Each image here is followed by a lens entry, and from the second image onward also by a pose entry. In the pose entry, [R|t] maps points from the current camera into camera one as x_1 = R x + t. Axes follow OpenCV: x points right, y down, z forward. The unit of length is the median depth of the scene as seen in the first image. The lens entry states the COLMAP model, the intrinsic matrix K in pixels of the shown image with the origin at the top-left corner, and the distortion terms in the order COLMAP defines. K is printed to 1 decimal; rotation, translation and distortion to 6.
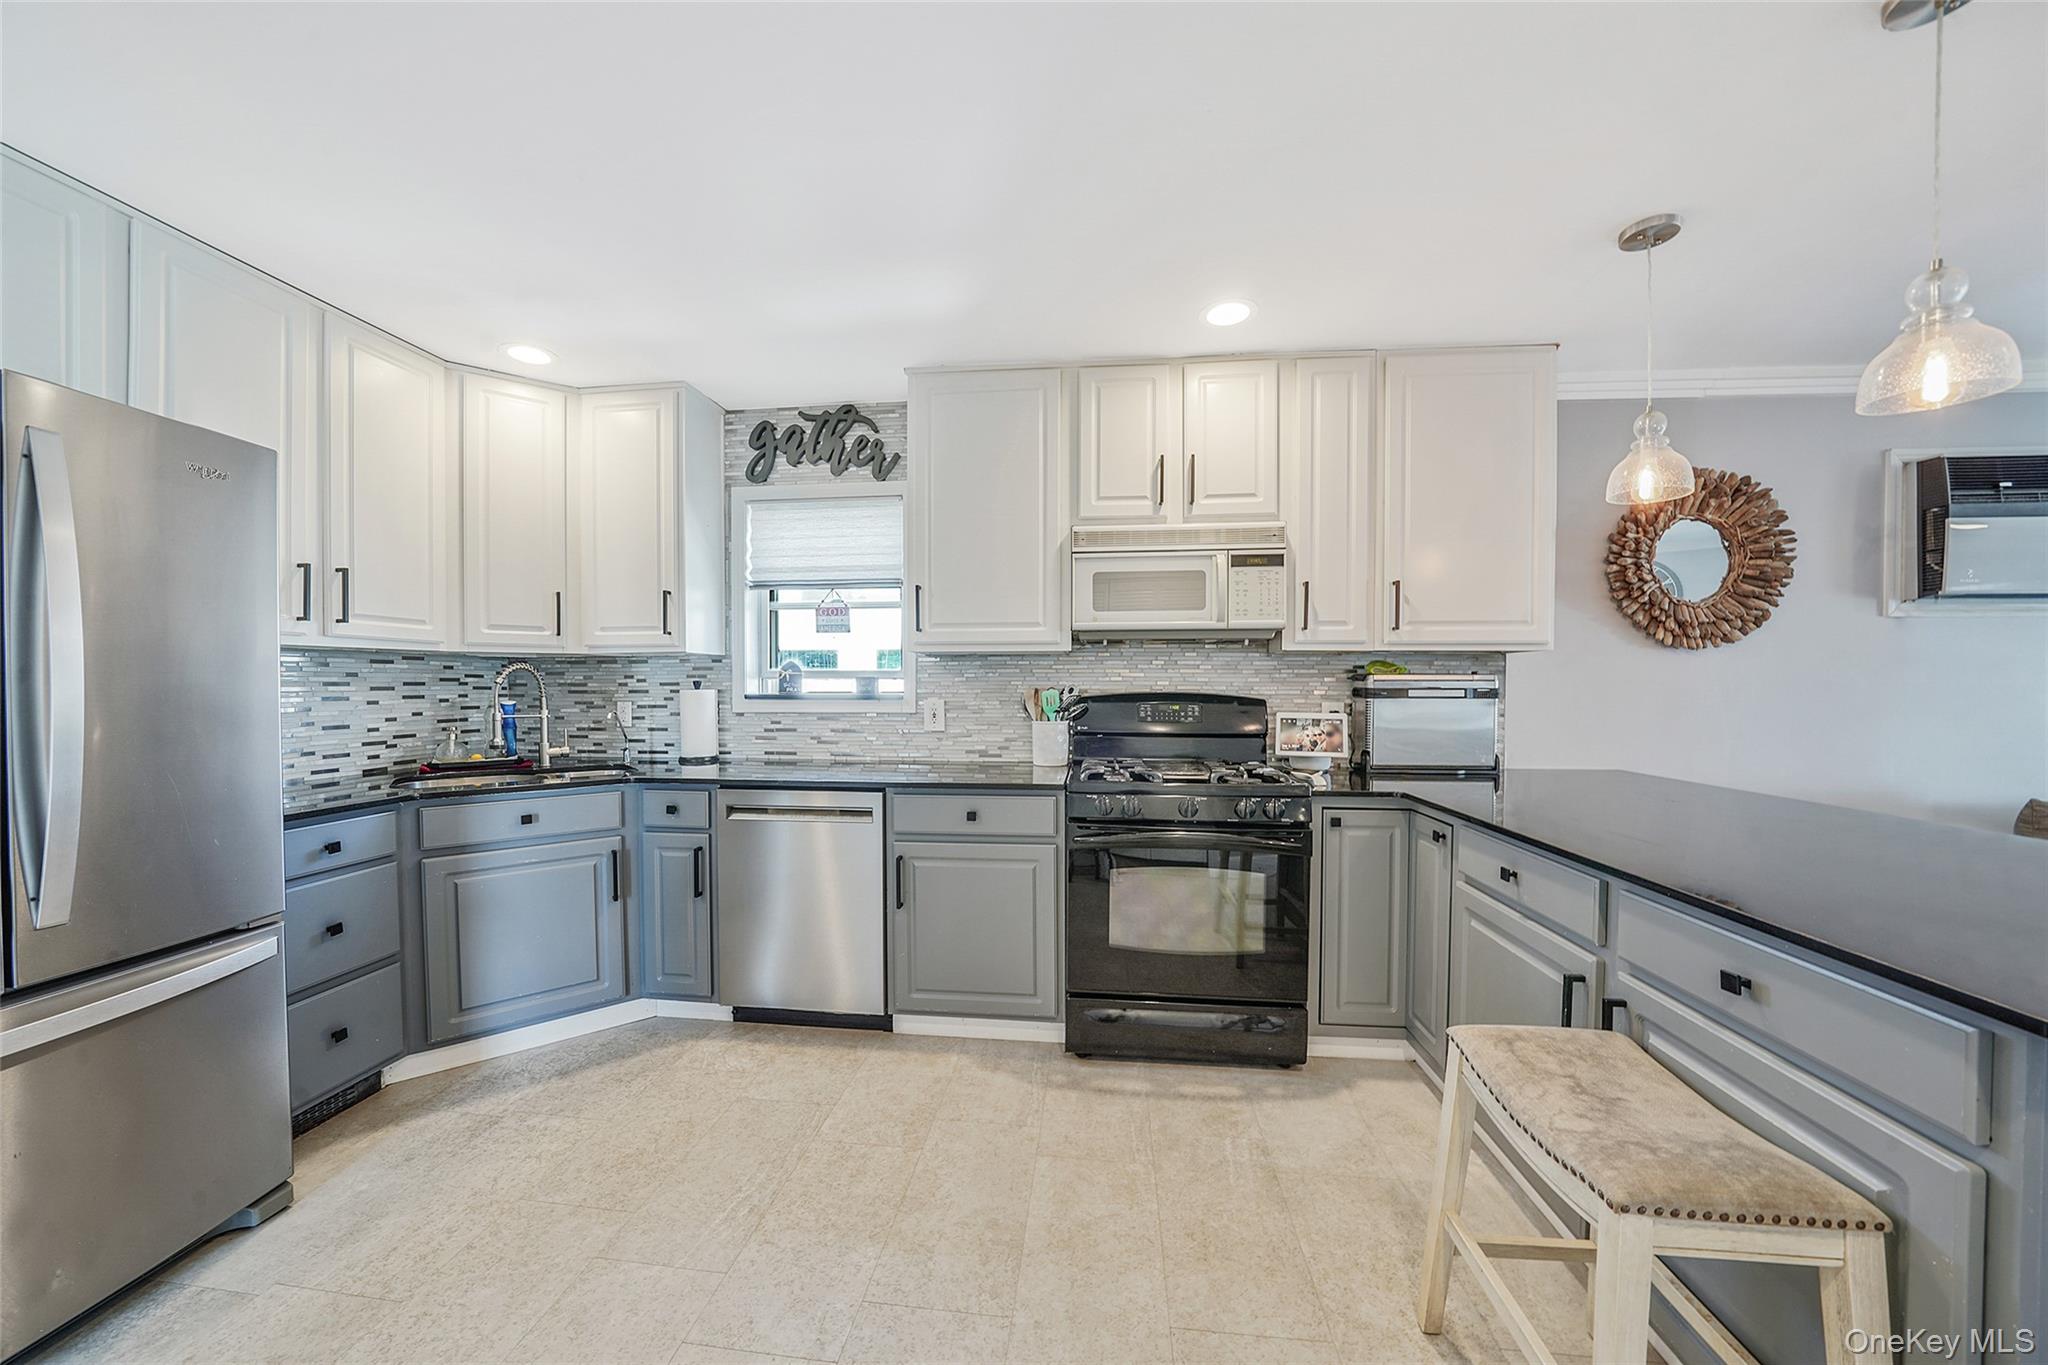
lens RADIAL K [[718.3, 0, 1015.0], [0, 718.3, 695.5], [0, 0, 1]] dist [-0.021827, 0.001705]
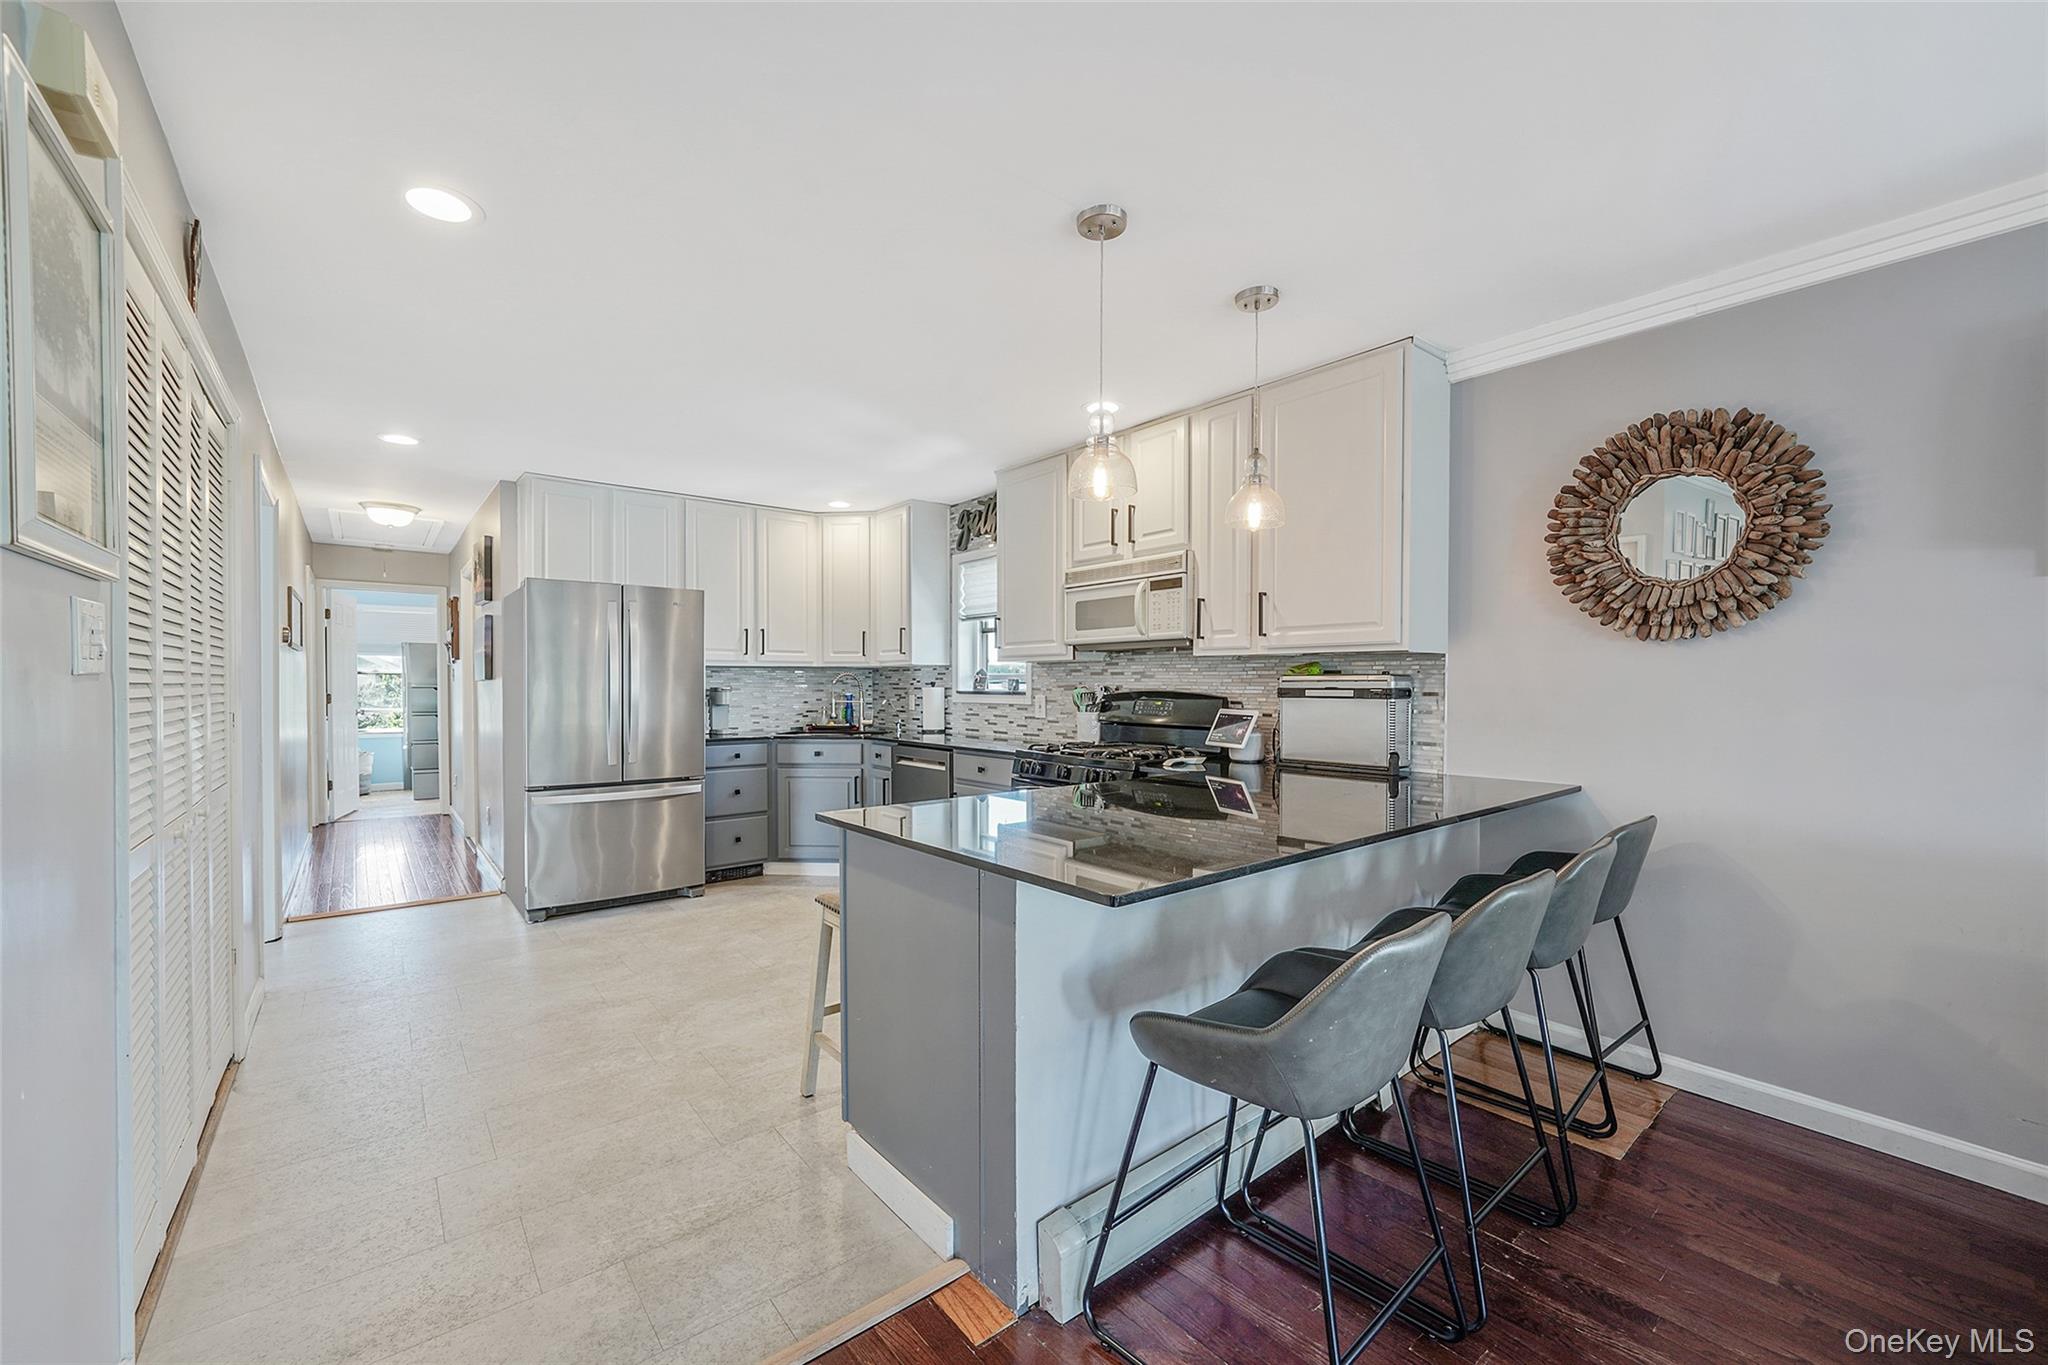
lens RADIAL K [[809.8, 0, 1006.2], [0, 809.8, 695.4], [0, 0, 1]] dist [0.002959, -0.000246]
pose [[0.709229, 0.010244, -0.704903, 1.122009], [-0.010965, 0.999934, 0.003499, 0.001602], [0.704893, 0.005248, 0.709295, -0.183382]]
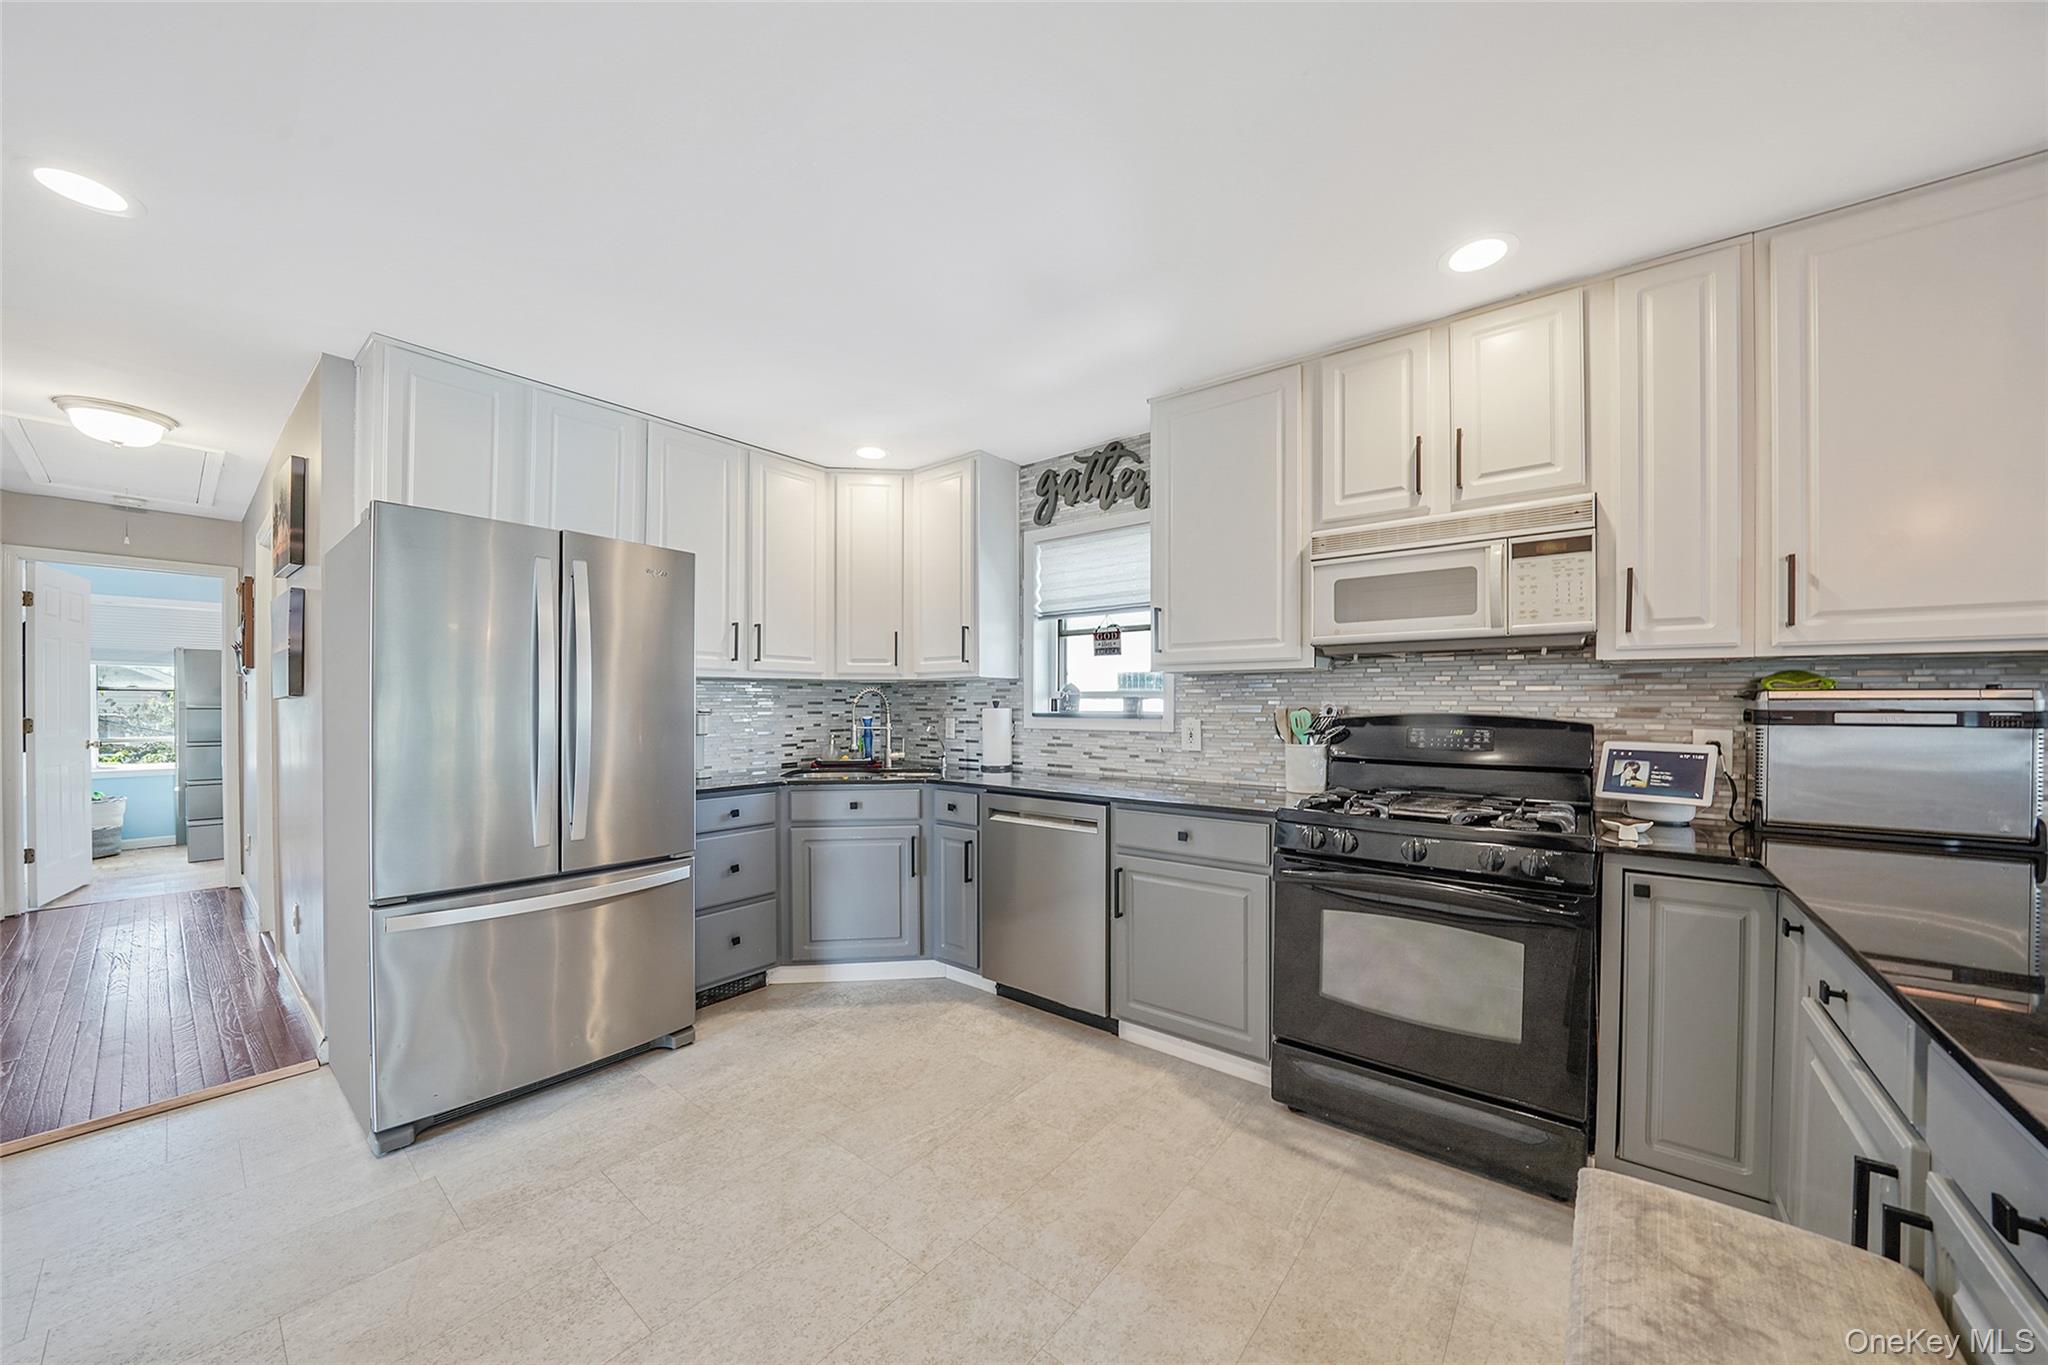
lens RADIAL K [[718.3, 0, 1015.5], [0, 718.3, 706.0], [0, 0, 1]] dist [-0.021827, 0.001705]
pose [[0.844352, 0.002558, -0.535782, 0.257825], [-0.009236, 0.999910, -0.009782, -0.001007], [0.535709, 0.013208, 0.844300, 0.028666]]
